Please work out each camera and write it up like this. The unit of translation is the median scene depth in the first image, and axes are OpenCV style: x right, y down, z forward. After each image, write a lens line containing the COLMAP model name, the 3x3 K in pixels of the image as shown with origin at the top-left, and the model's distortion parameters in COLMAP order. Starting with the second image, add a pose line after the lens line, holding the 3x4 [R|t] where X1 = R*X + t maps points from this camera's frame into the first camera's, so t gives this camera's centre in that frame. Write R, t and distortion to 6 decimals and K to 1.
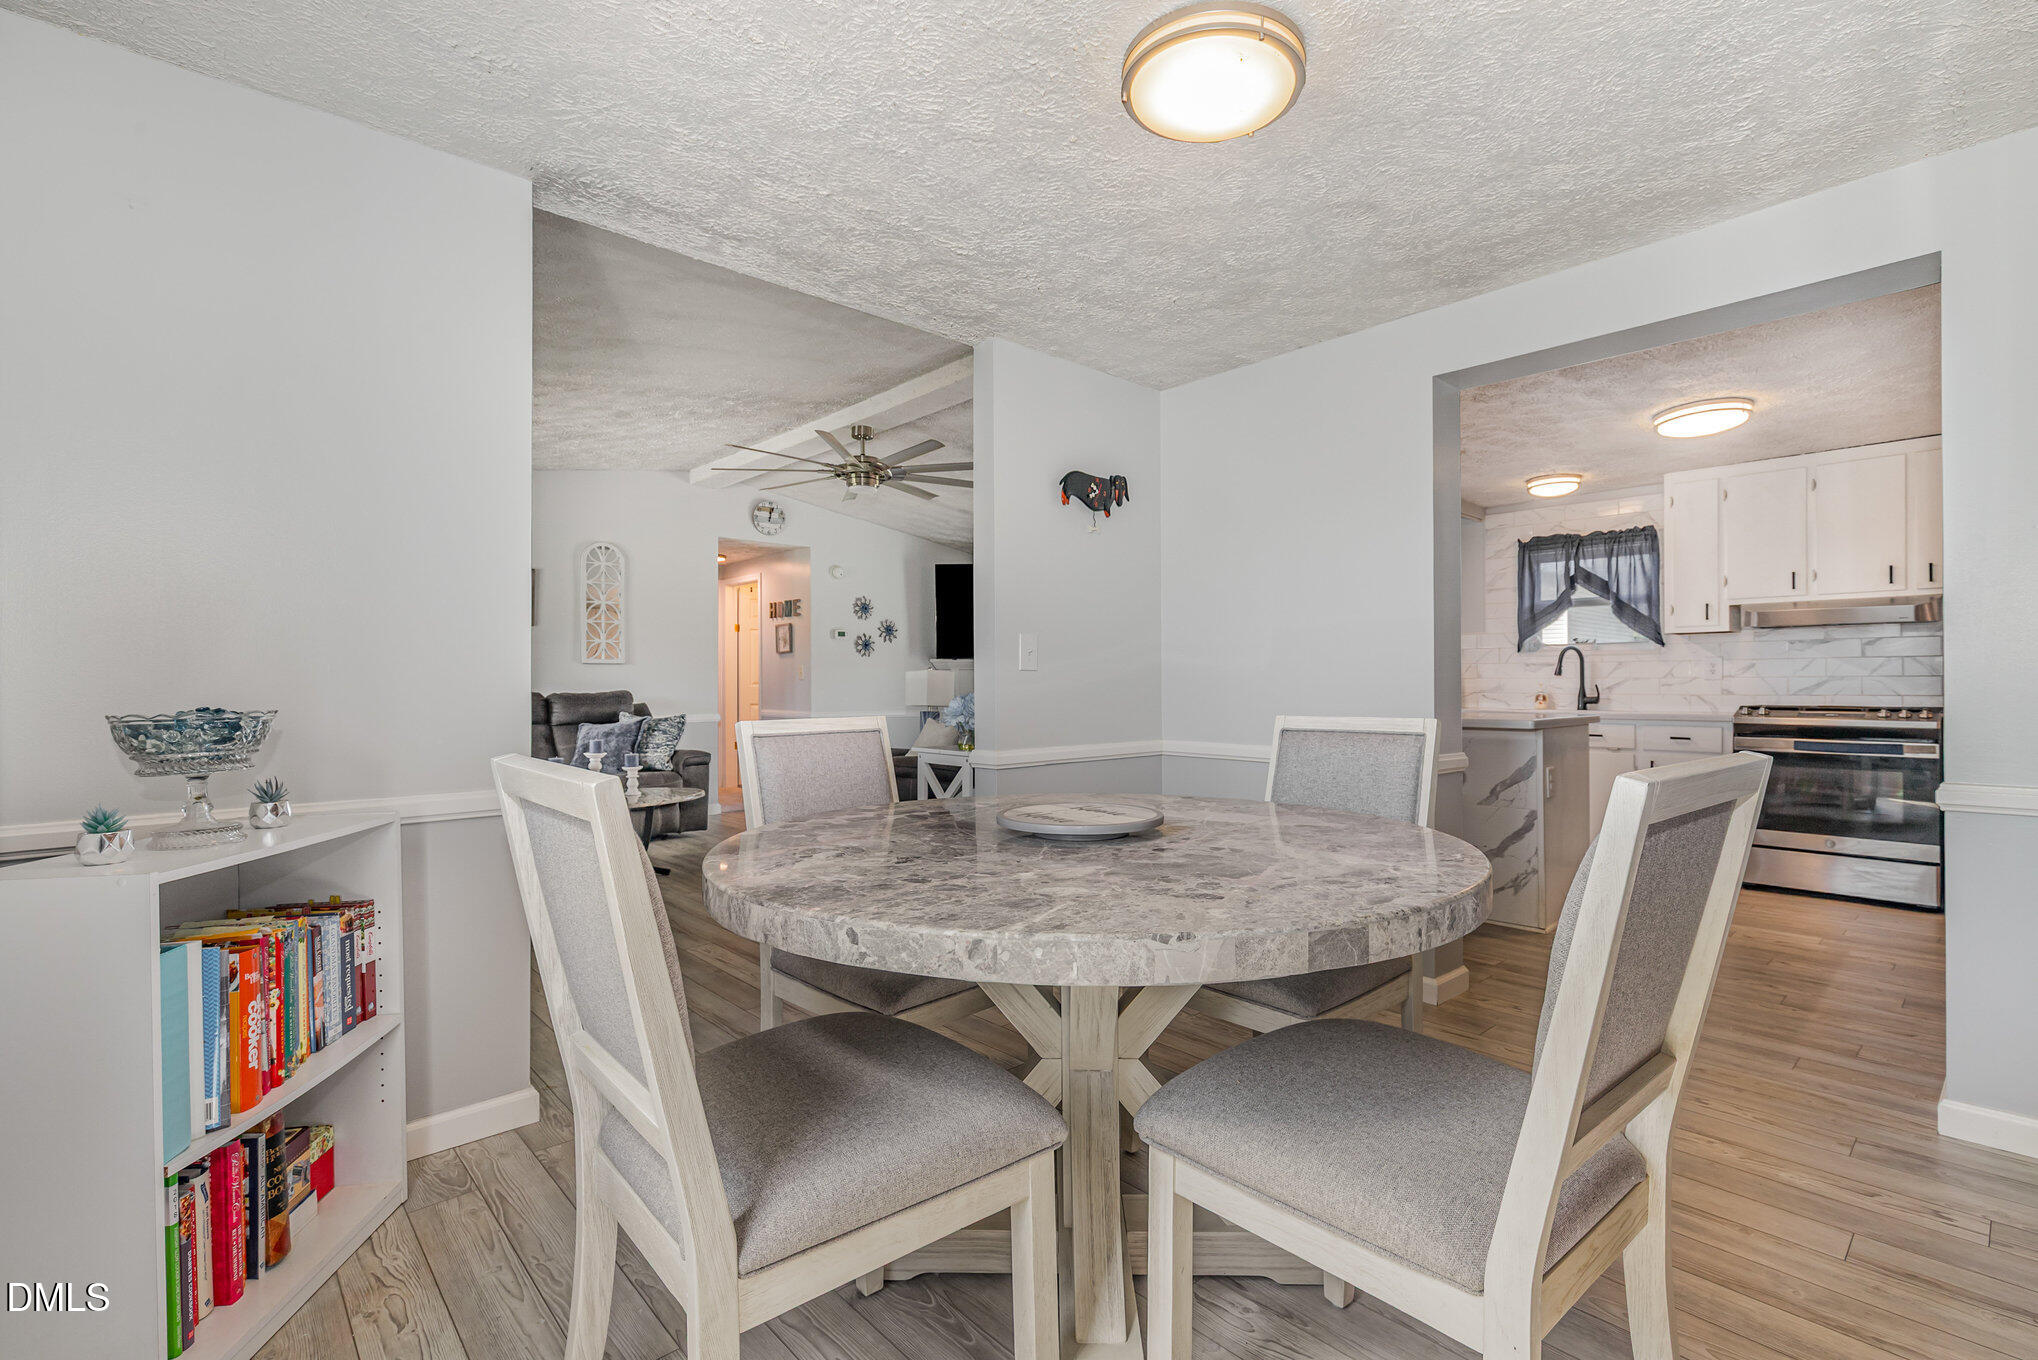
lens RADIAL K [[925.3, 0, 1025.5], [0, 925.3, 676.6], [0, 0, 1]] dist [0.009485, -0.002192]
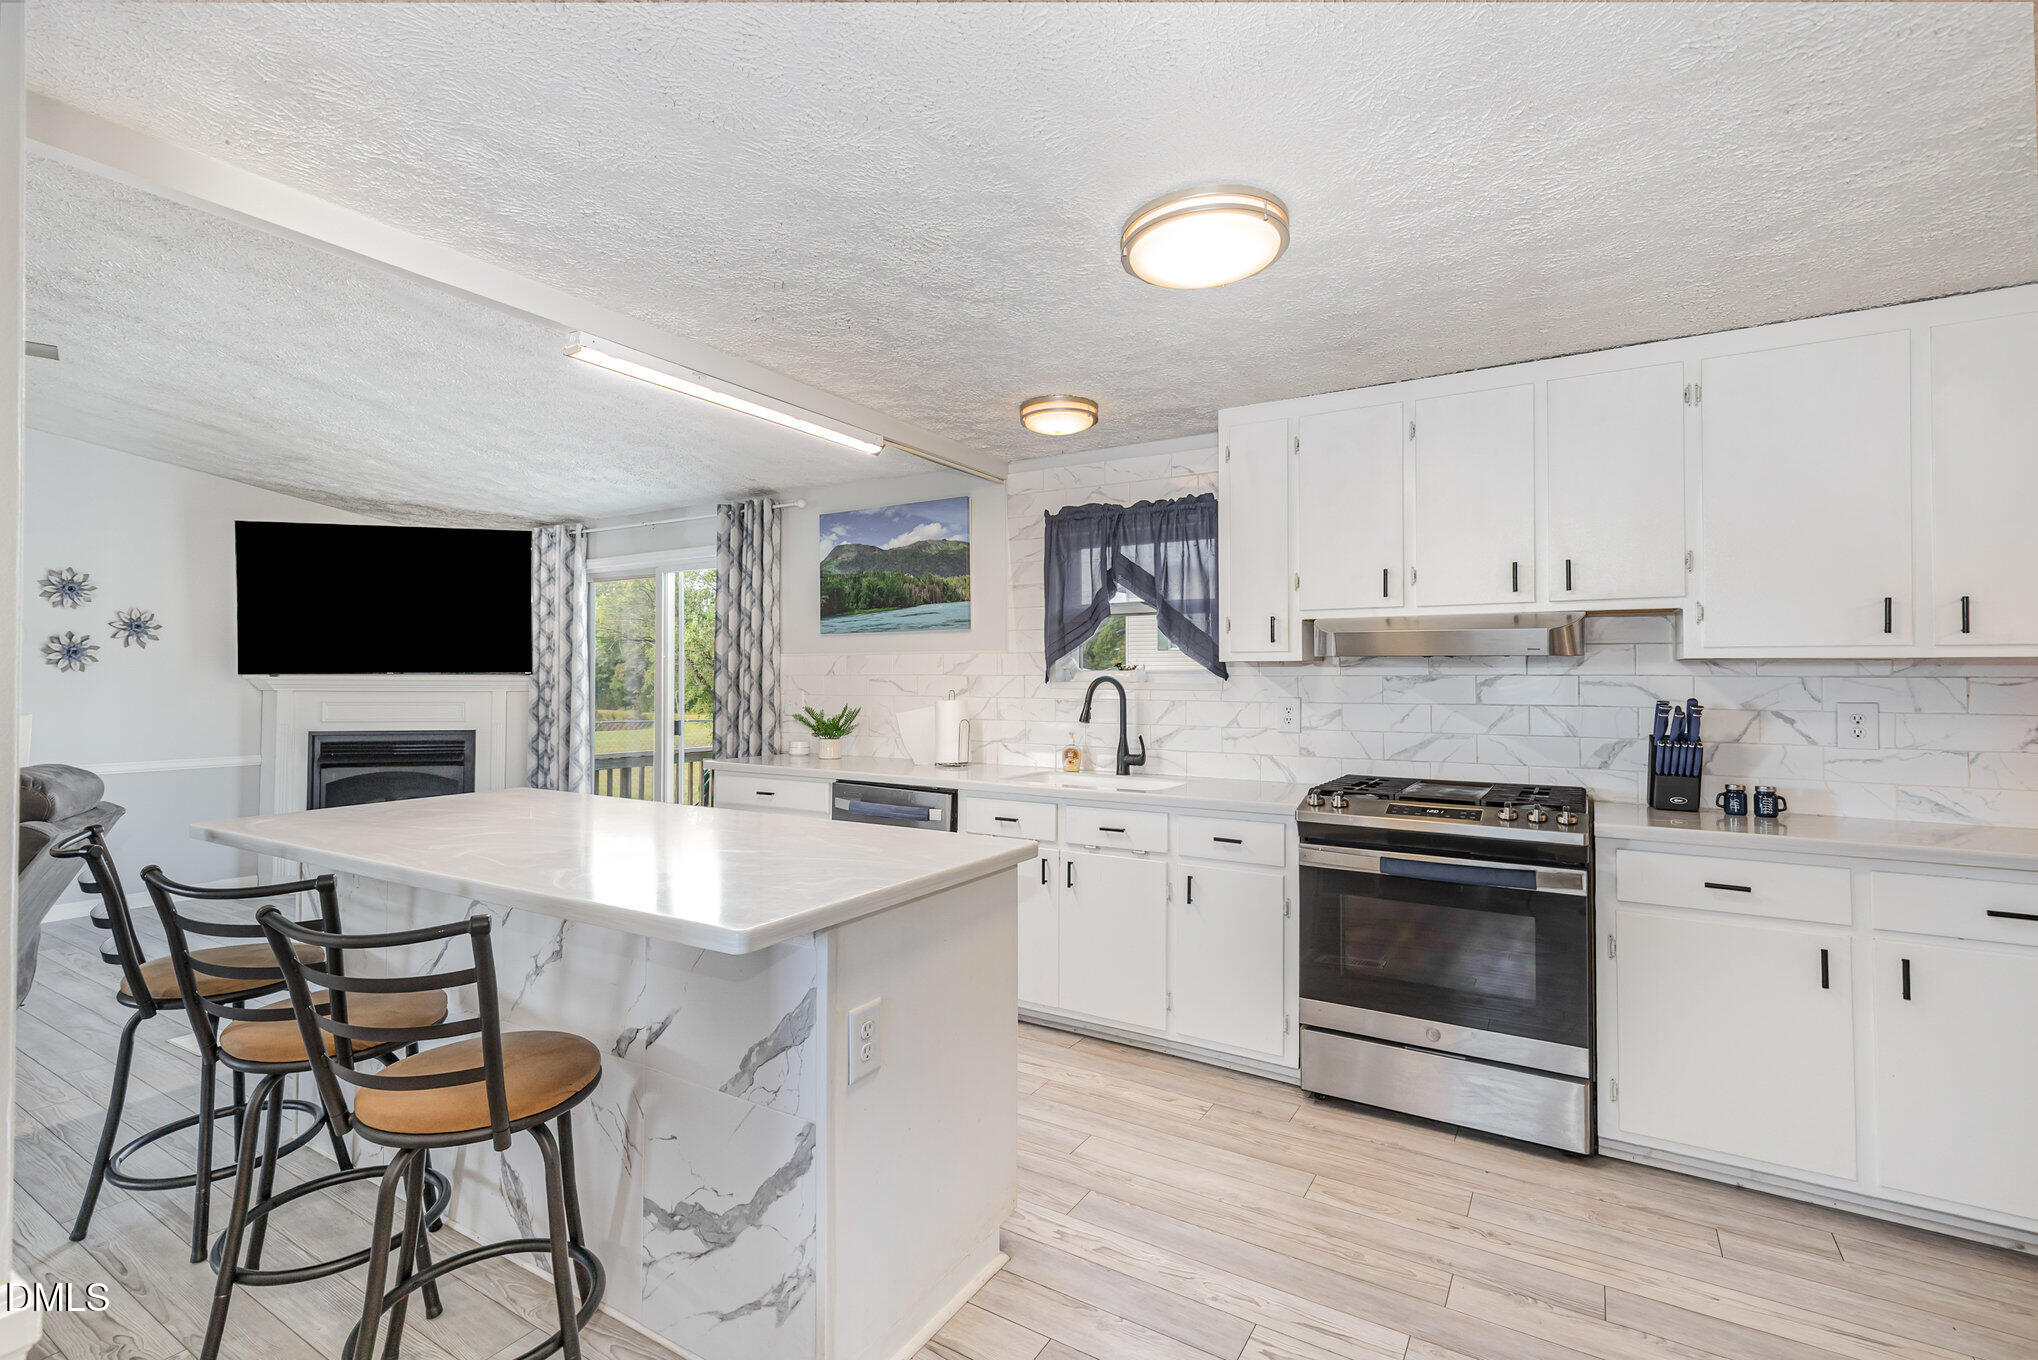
lens RADIAL K [[925.3, 0, 1019.2], [0, 925.3, 657.7], [0, 0, 1]] dist [0.009485, -0.002192]
pose [[0.962906, 0.009117, 0.269682, 0.370871], [-0.005374, 0.999879, -0.014614, -0.037938], [-0.269783, 0.012623, 0.962838, 0.412232]]
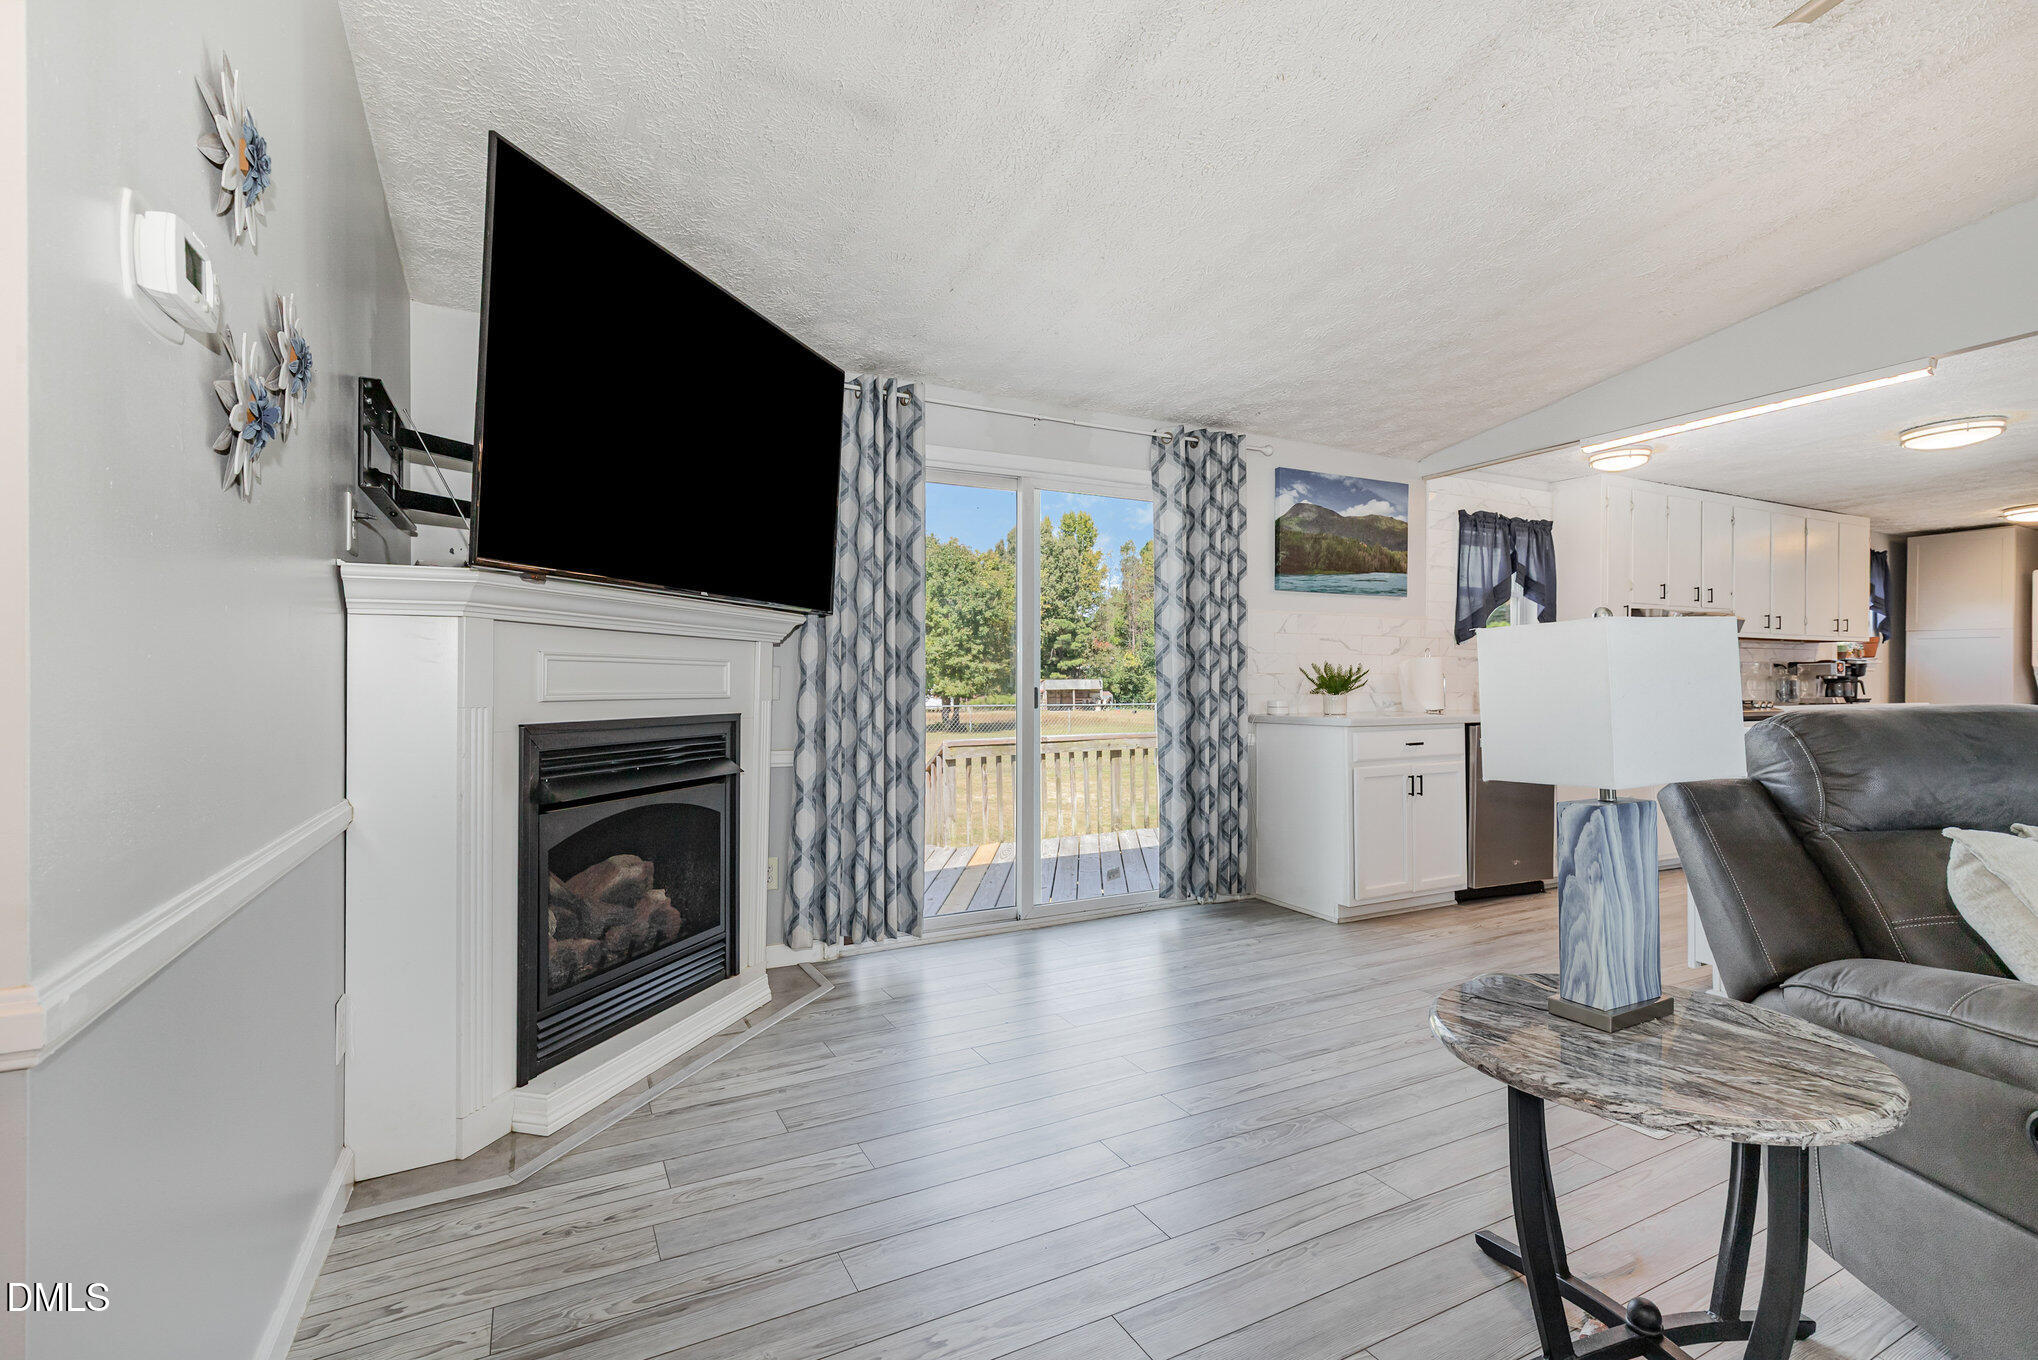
lens RADIAL K [[925.3, 0, 1026.2], [0, 925.3, 678.8], [0, 0, 1]] dist [0.009485, -0.002192]
pose [[0.267628, 0.005091, 0.963509, -0.427792], [-0.004968, 0.999980, -0.003903, 0.011792], [-0.963509, -0.003742, 0.267648, 1.271359]]
